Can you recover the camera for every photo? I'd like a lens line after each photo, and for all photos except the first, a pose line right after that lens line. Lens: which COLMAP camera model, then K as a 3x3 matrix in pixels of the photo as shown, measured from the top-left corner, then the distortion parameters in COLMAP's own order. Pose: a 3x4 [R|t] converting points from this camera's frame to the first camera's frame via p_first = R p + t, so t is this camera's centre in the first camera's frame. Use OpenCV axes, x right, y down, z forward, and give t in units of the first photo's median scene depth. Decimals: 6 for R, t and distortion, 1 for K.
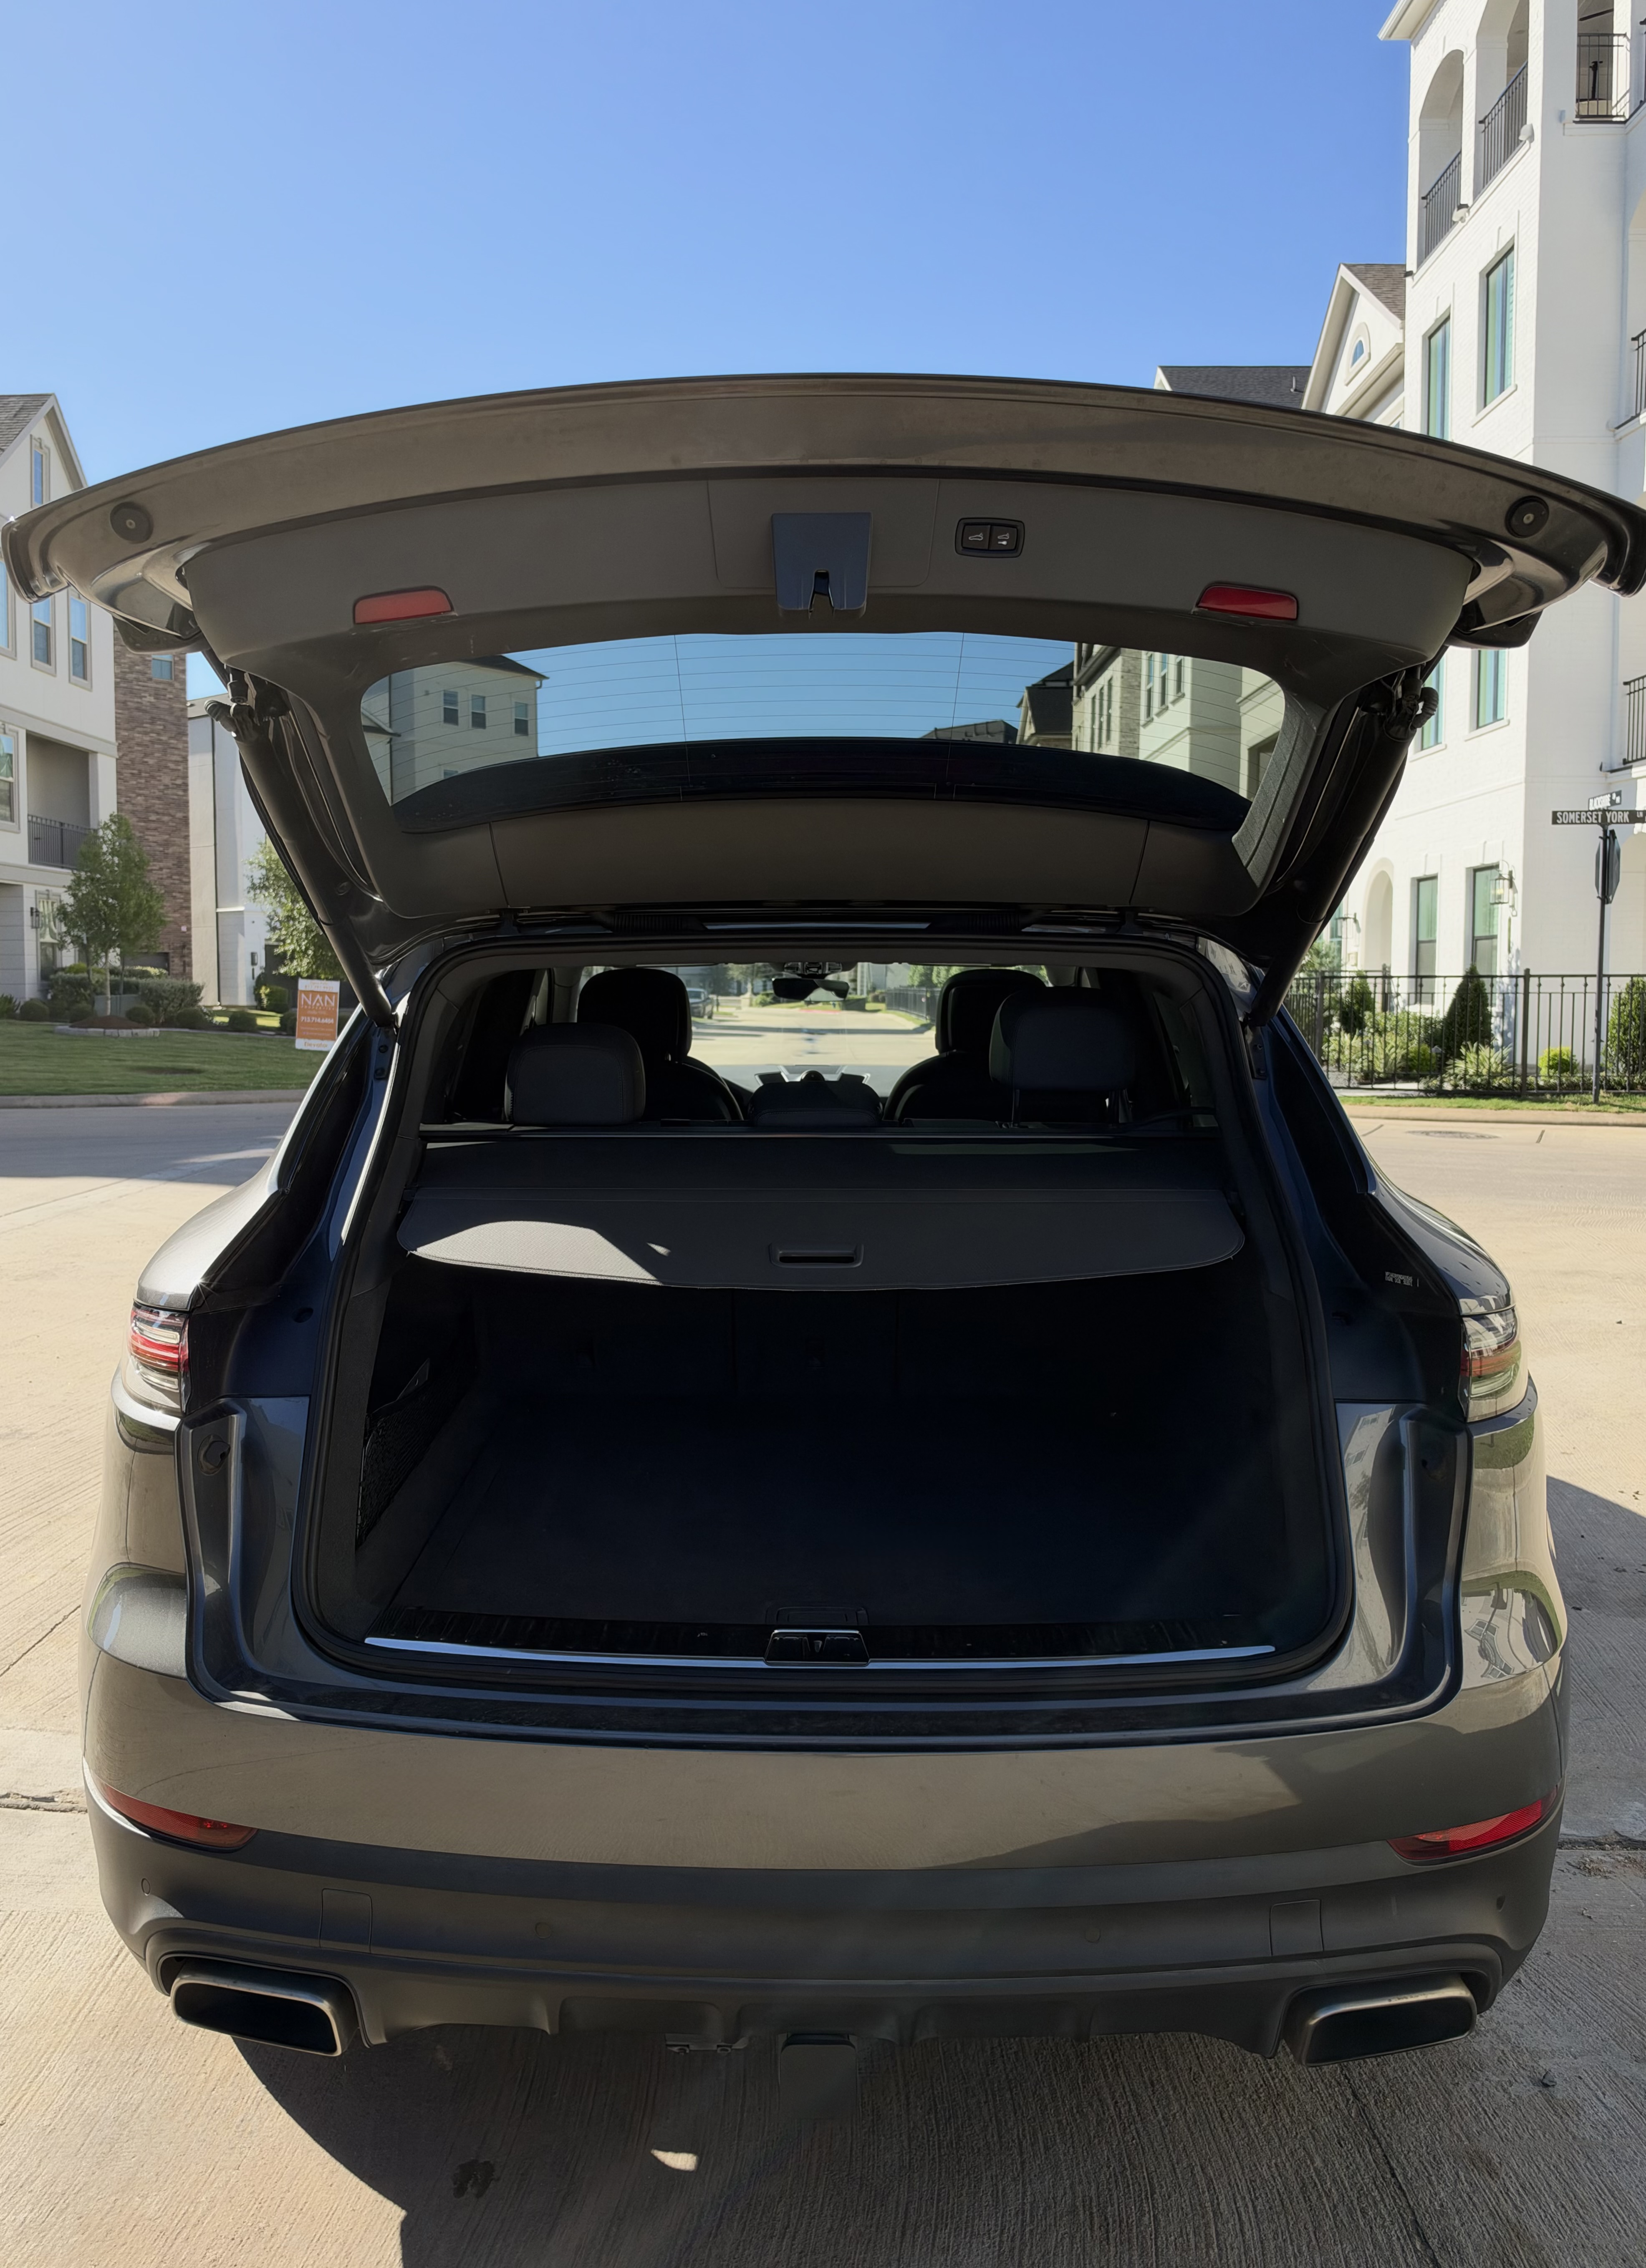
lens RADIAL K [[1729.7, 0, 784.9], [0, 1729.7, 1085.7], [0, 0, 1]] dist [-0.012380, -0.000594]
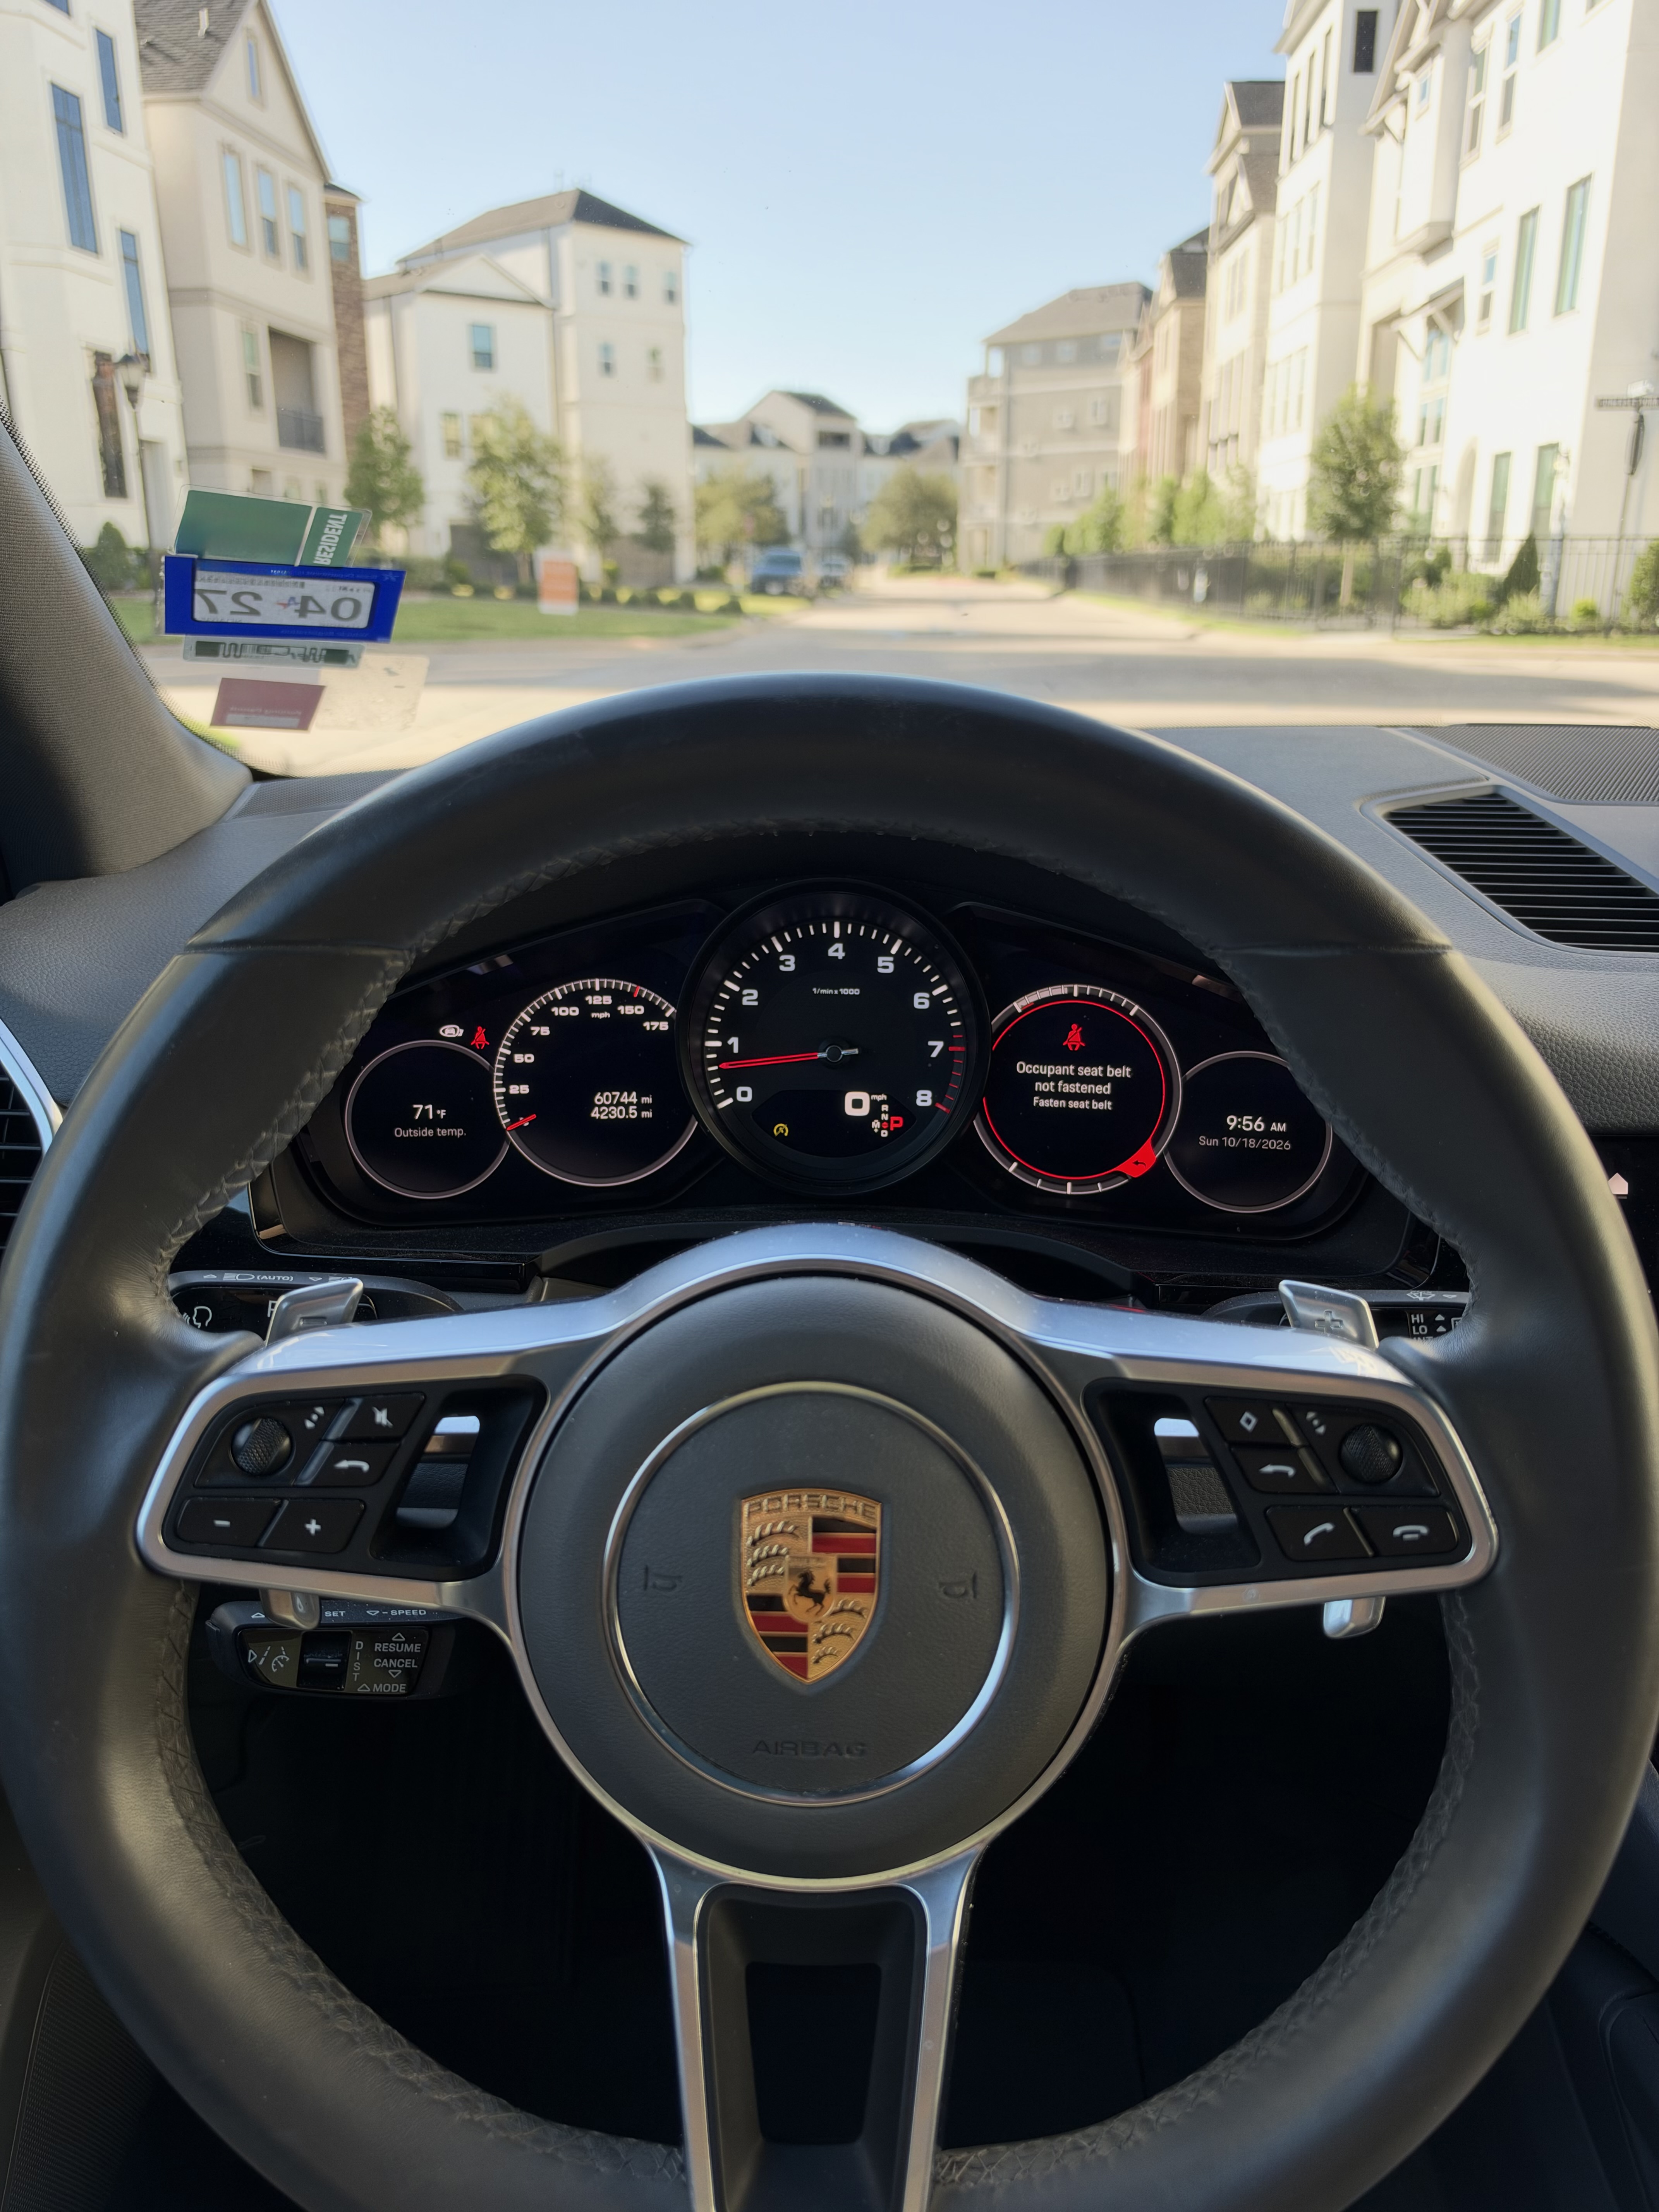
lens RADIAL K [[1597.3, 0, 869.1], [0, 1597.3, 1094.2], [0, 0, 1]] dist [-0.000046, -0.020317]
pose [[0.999591, -0.001711, -0.028544, -0.042375], [0.009128, 0.965070, 0.261834, 0.017503], [0.027099, -0.261987, 0.964691, -0.223961]]
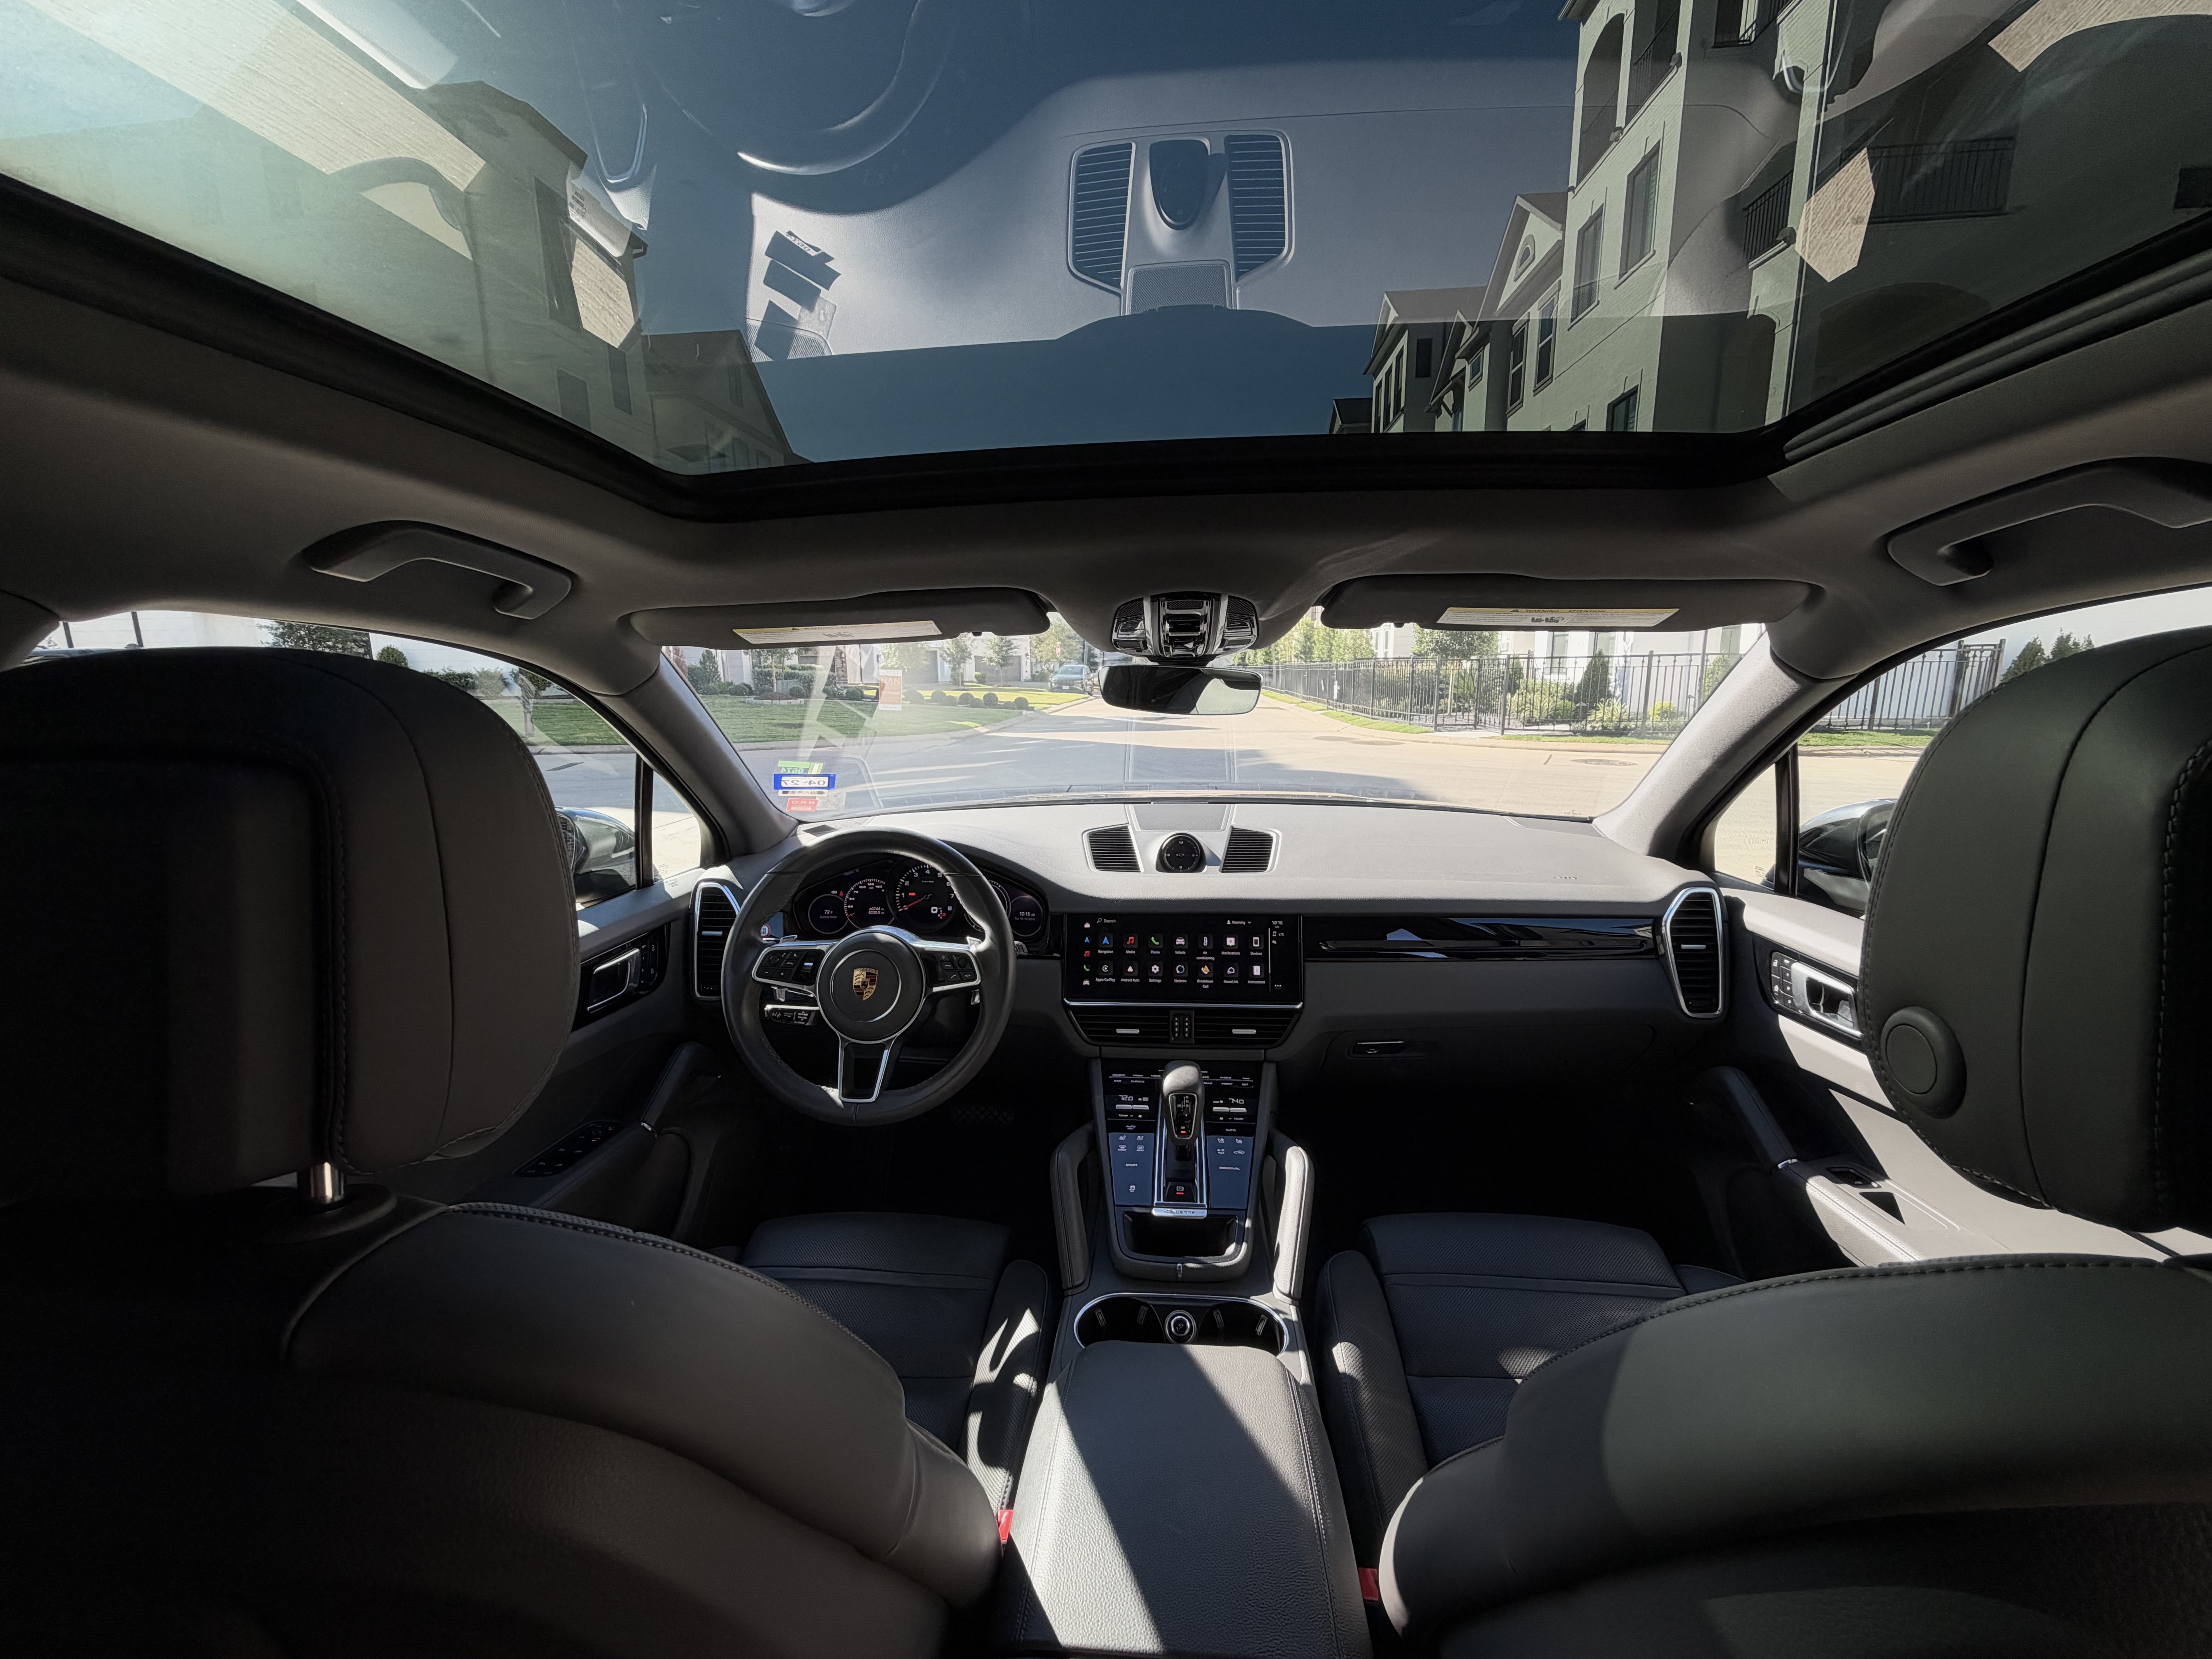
lens RADIAL K [[868.4, 0, 1114.8], [0, 868.4, 831.4], [0, 0, 1]] dist [-0.001285, -0.000201]
pose [[0.998198, -0.004222, -0.059855, 0.002905], [0.011790, 0.991876, 0.126660, -0.011135], [0.058834, -0.127138, 0.990139, 0.177916]]
